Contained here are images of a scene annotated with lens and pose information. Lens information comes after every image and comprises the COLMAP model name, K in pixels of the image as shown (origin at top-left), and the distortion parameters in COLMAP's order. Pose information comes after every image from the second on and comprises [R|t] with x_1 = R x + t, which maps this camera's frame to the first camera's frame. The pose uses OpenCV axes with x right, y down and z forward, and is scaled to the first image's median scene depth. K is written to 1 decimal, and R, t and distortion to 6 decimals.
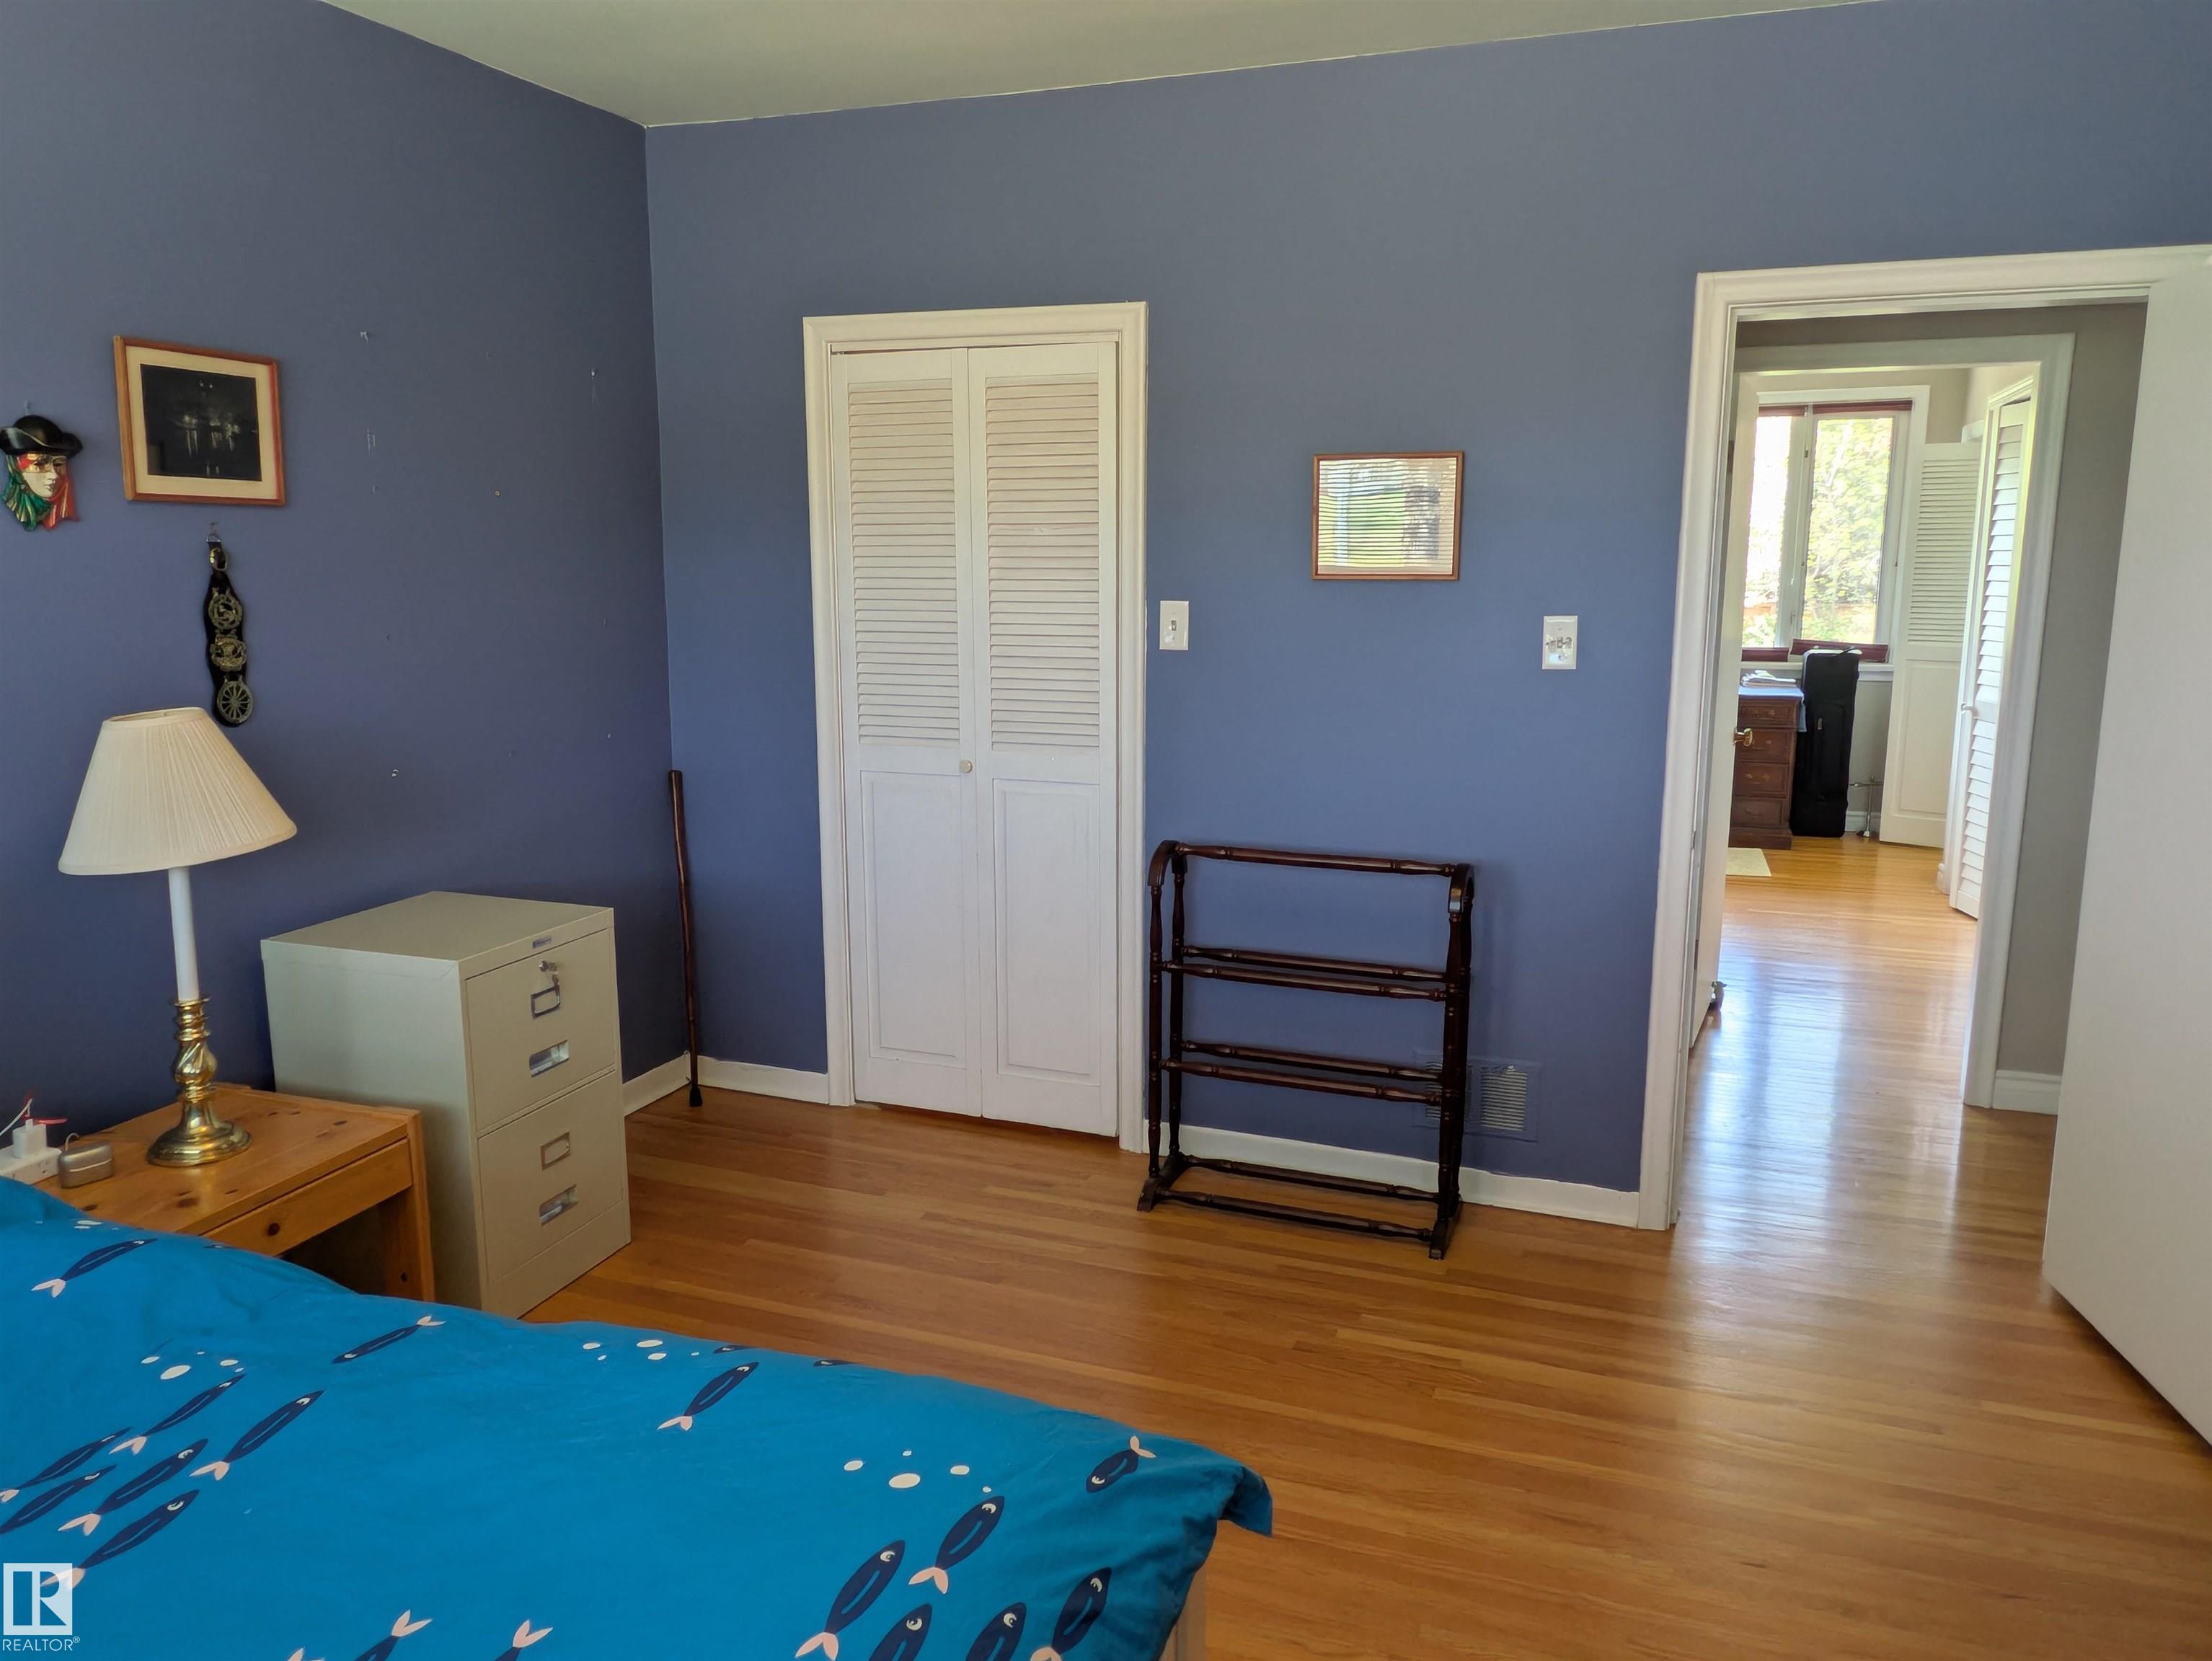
lens RADIAL K [[1552.9, 0, 1117.0], [0, 1552.9, 832.9], [0, 0, 1]] dist [0.007464, -0.009063]
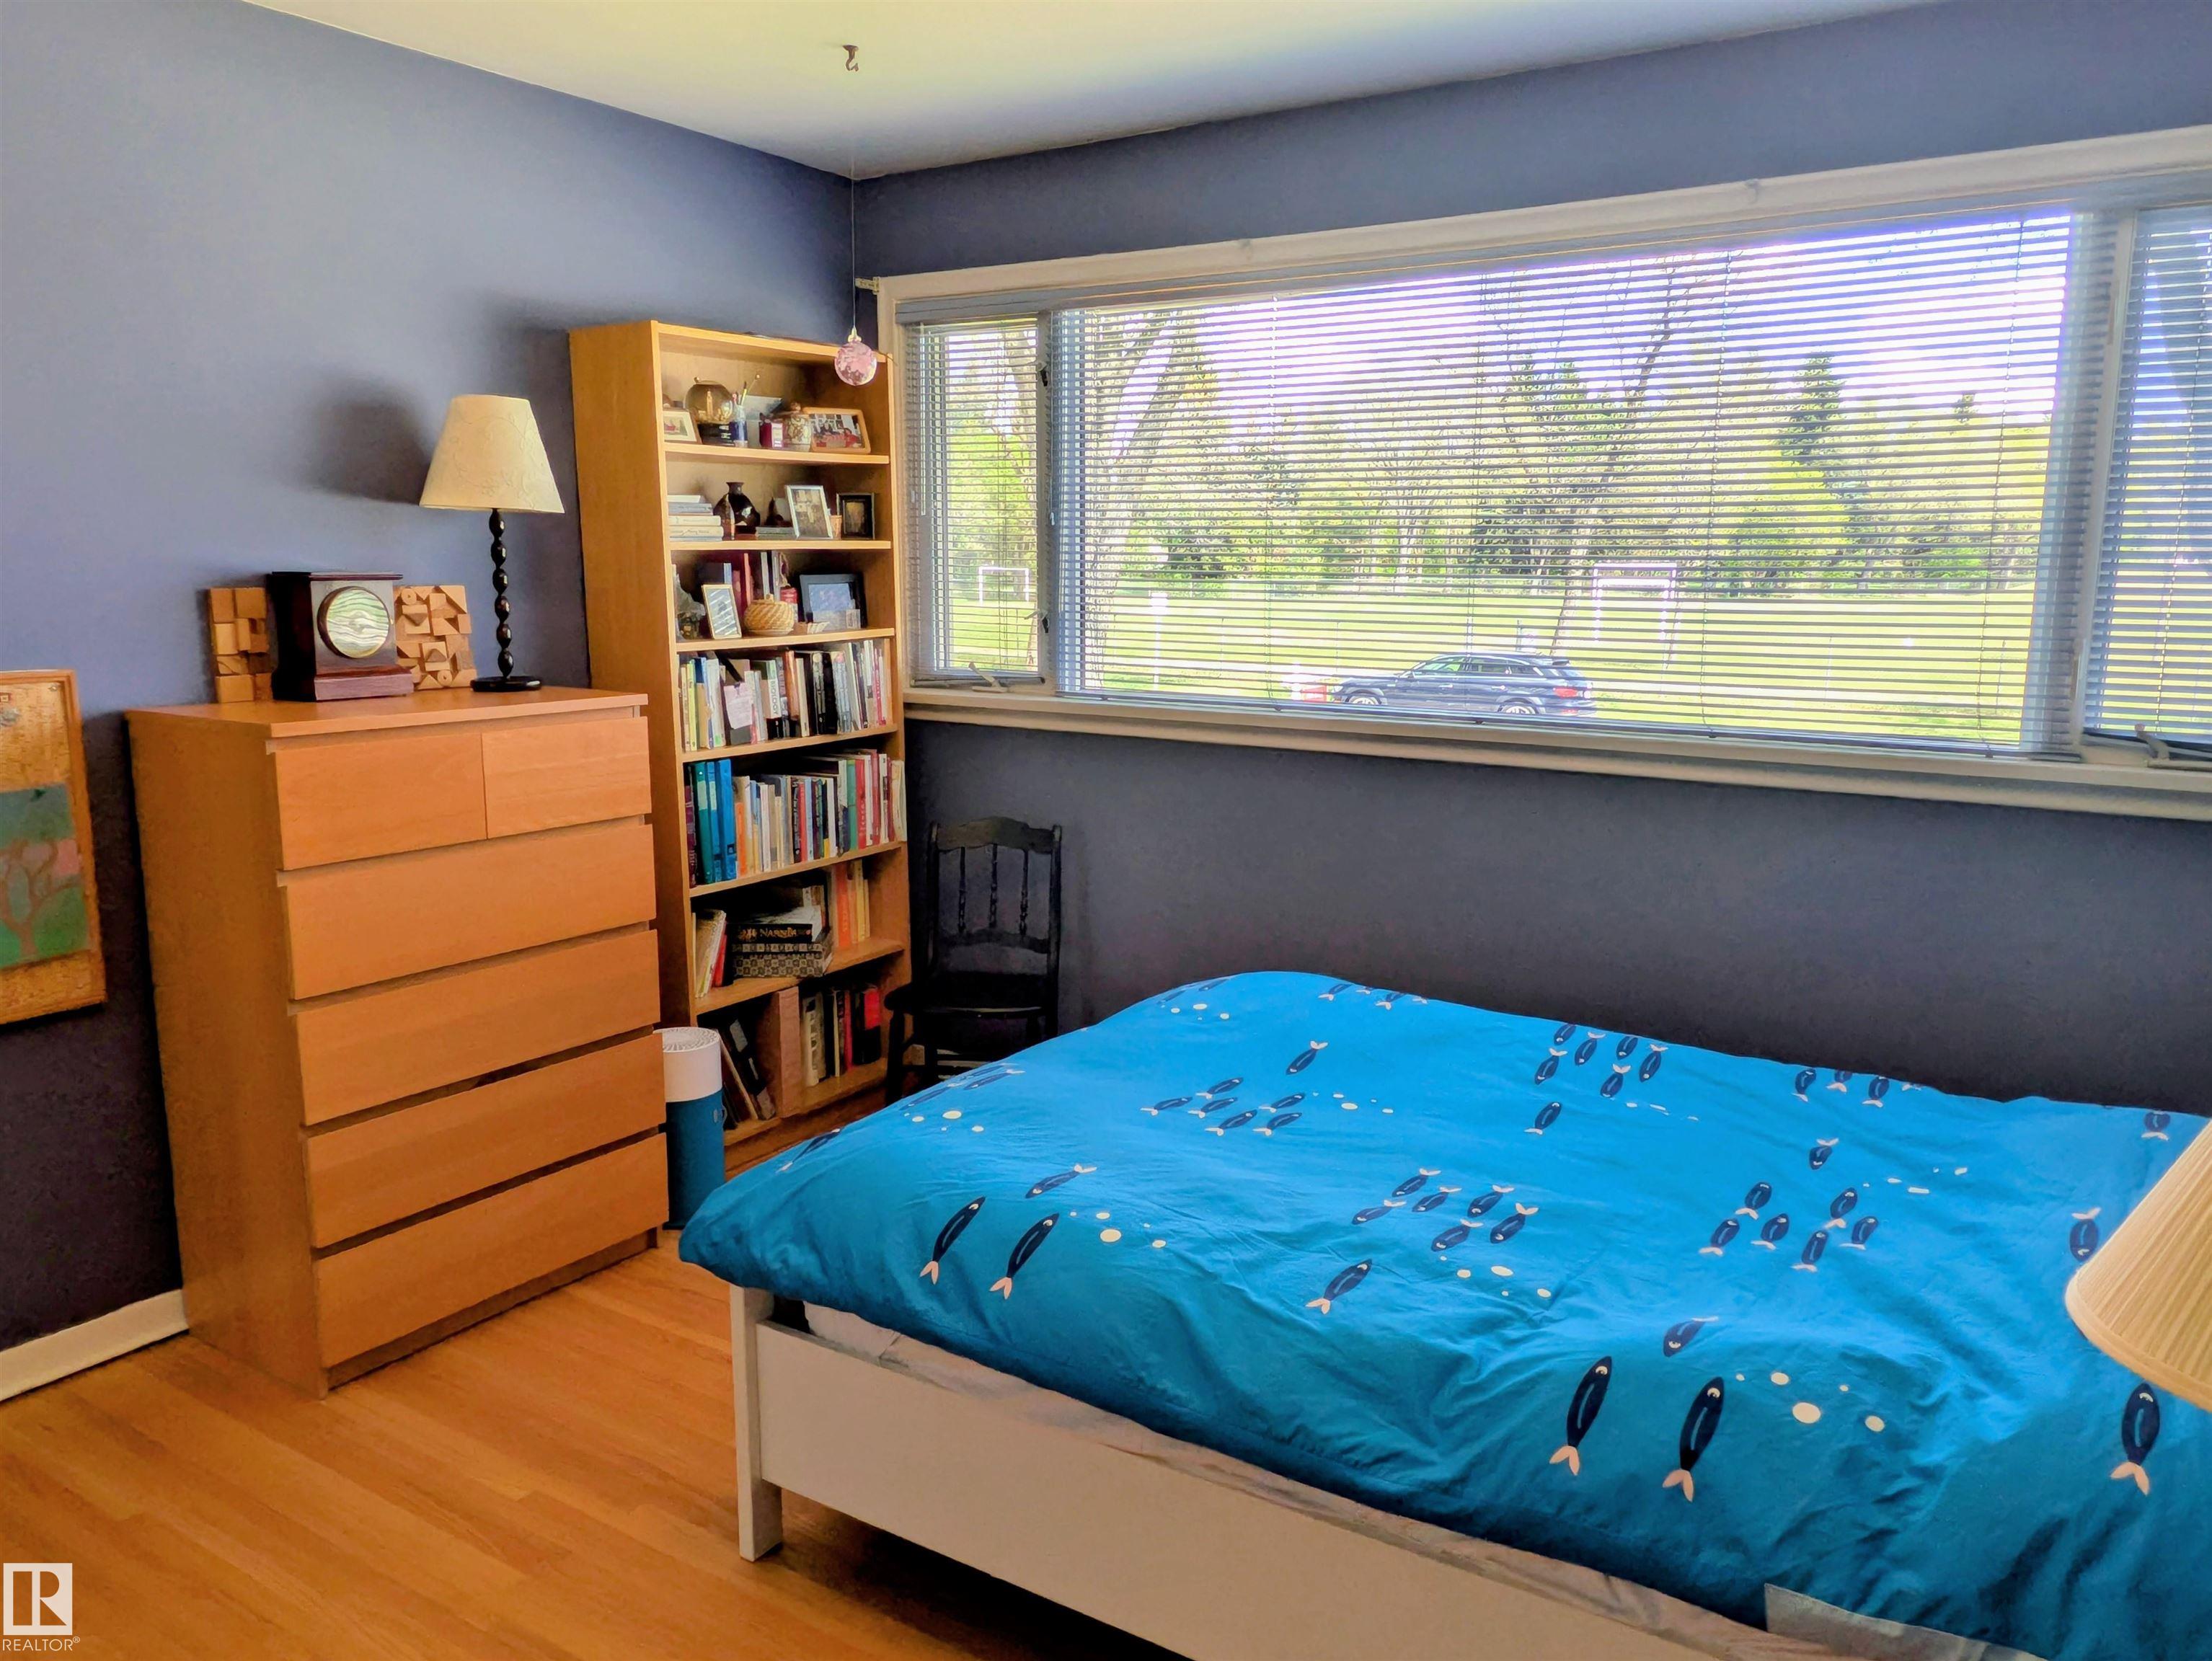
lens RADIAL K [[1626.7, 0, 1106.0], [0, 1626.7, 830.5], [0, 0, 1]] dist [-0.000974, -0.004795]
pose [[-0.970515, -0.054618, 0.234771, -0.361355], [0.026666, 0.943683, 0.329776, -0.235184], [-0.239561, 0.326313, -0.914402, 1.290337]]
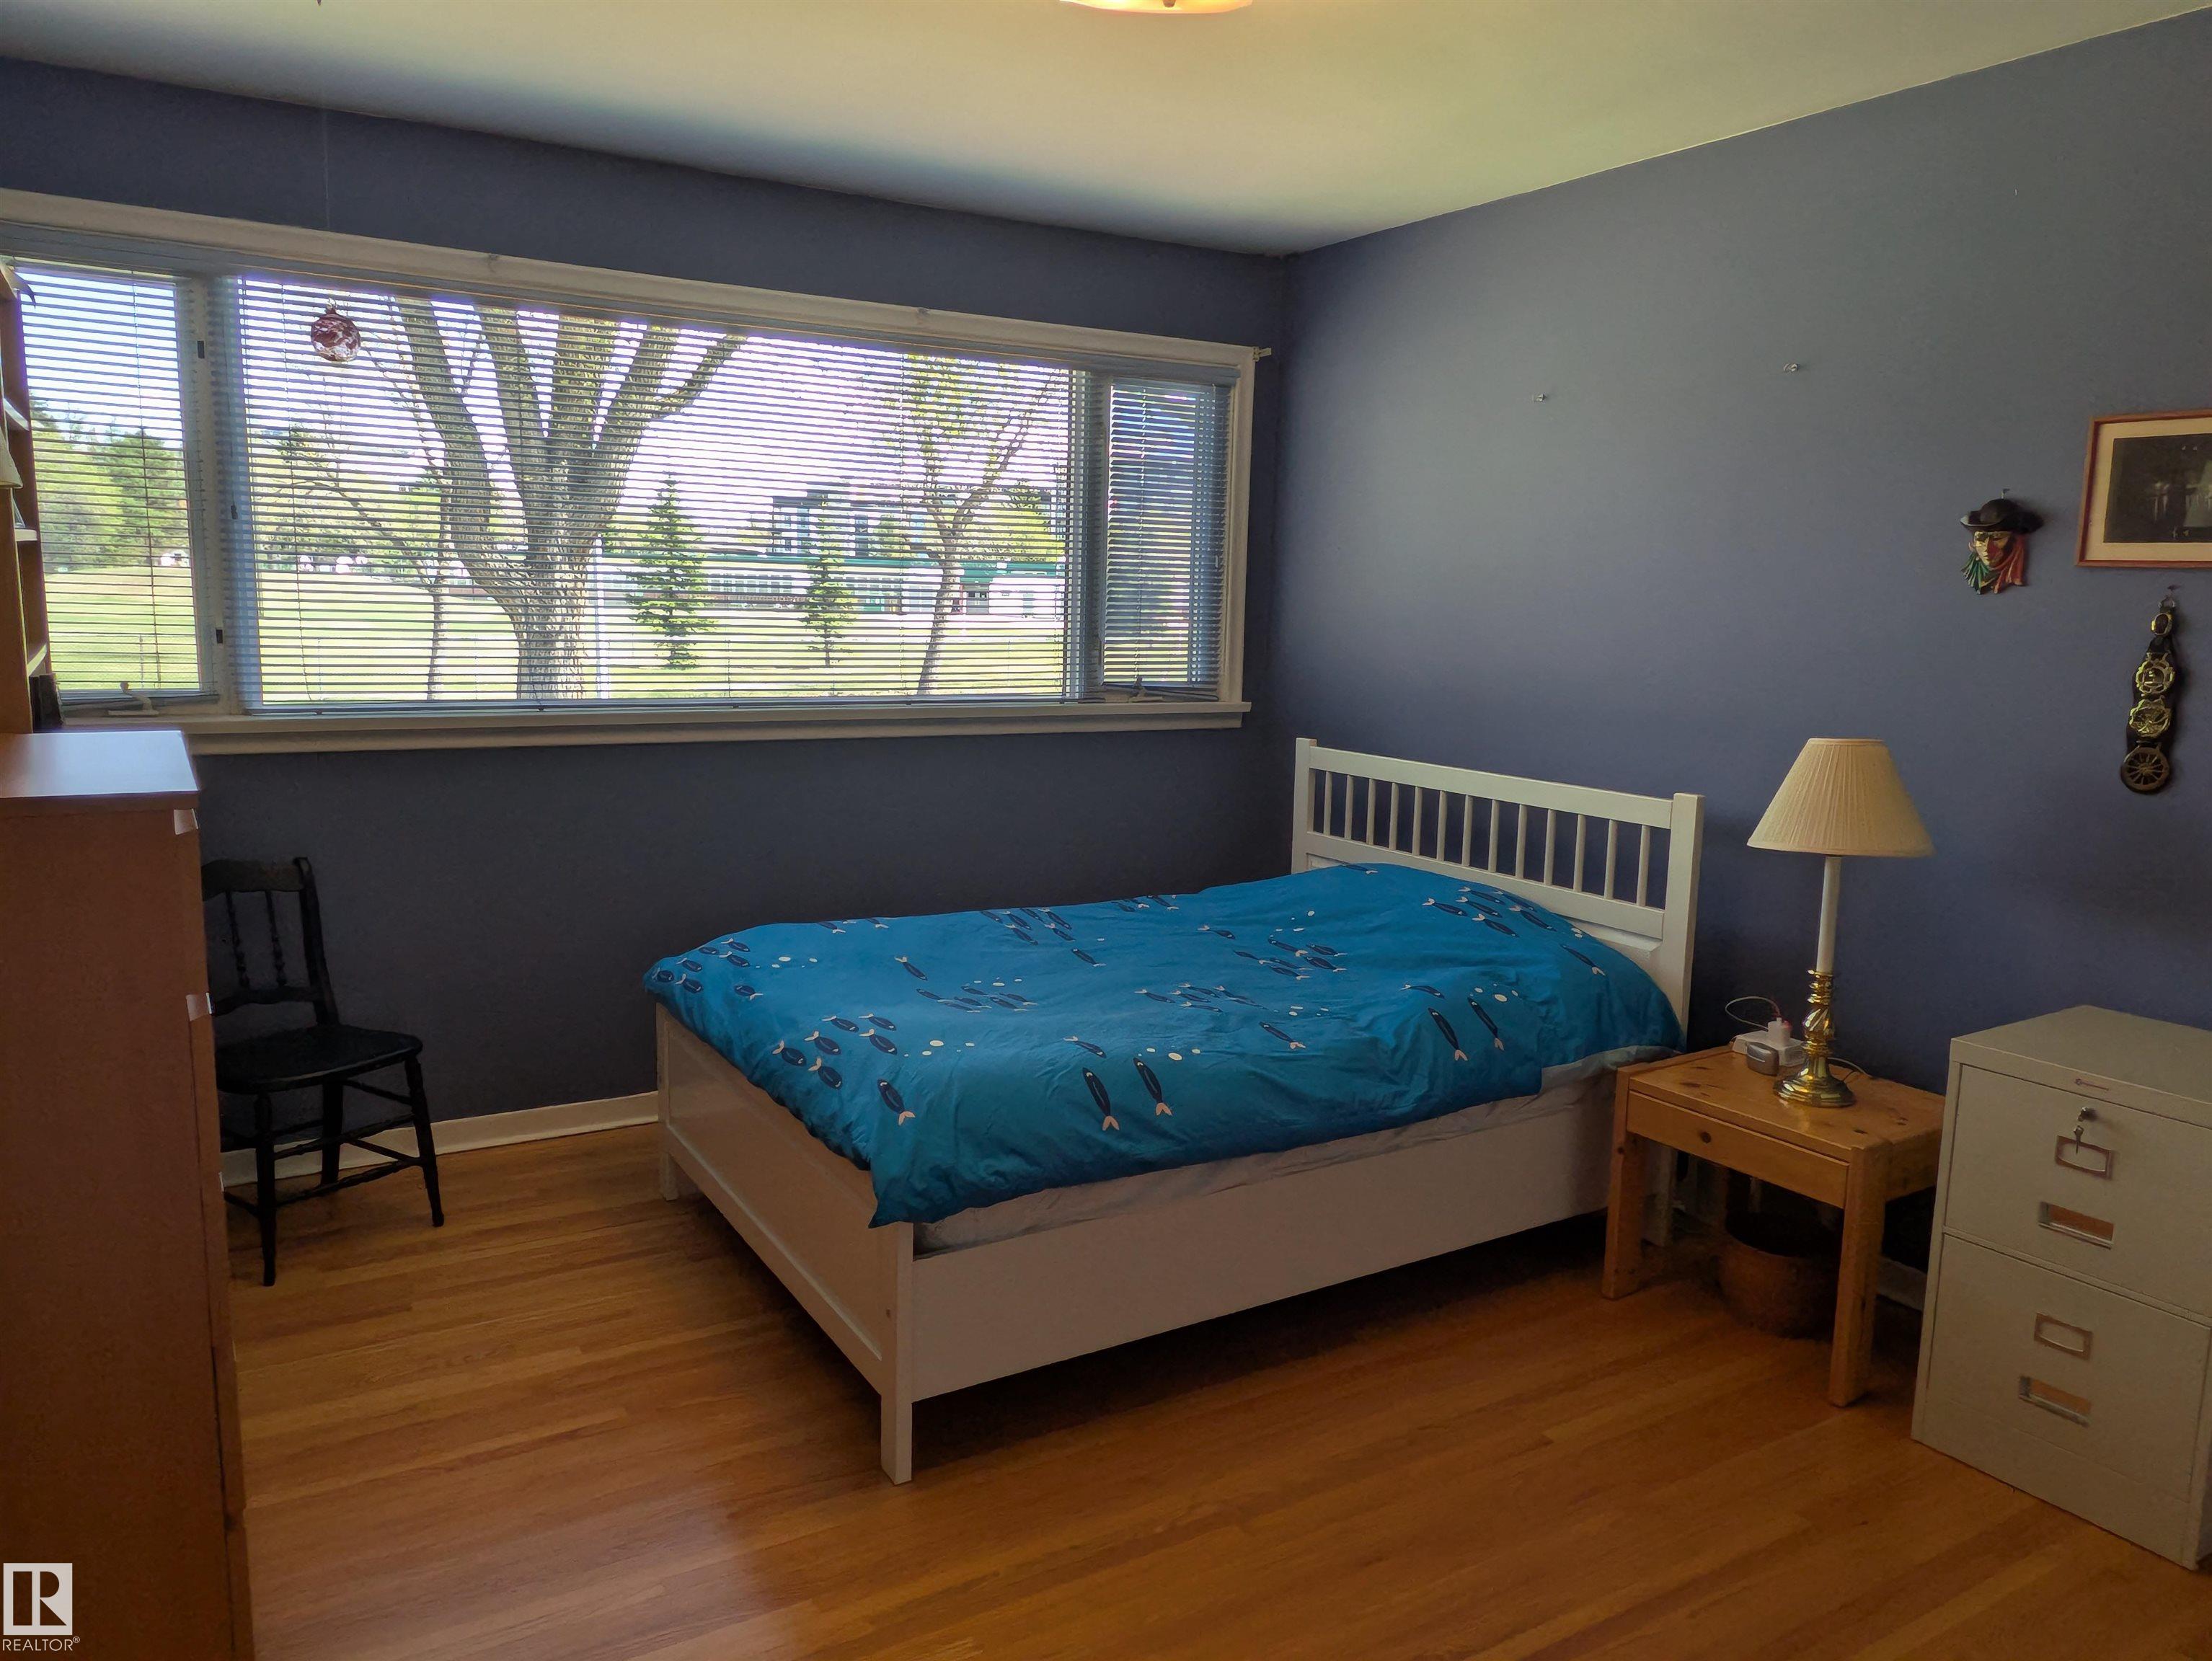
lens RADIAL K [[1552.9, 0, 1117.0], [0, 1552.9, 832.9], [0, 0, 1]] dist [0.007464, -0.009063]
pose [[-0.624533, 0.093901, -0.775333, 0.648893], [-0.166776, 0.953812, 0.249856, -0.198122], [0.762983, 0.285351, -0.580027, 1.180010]]
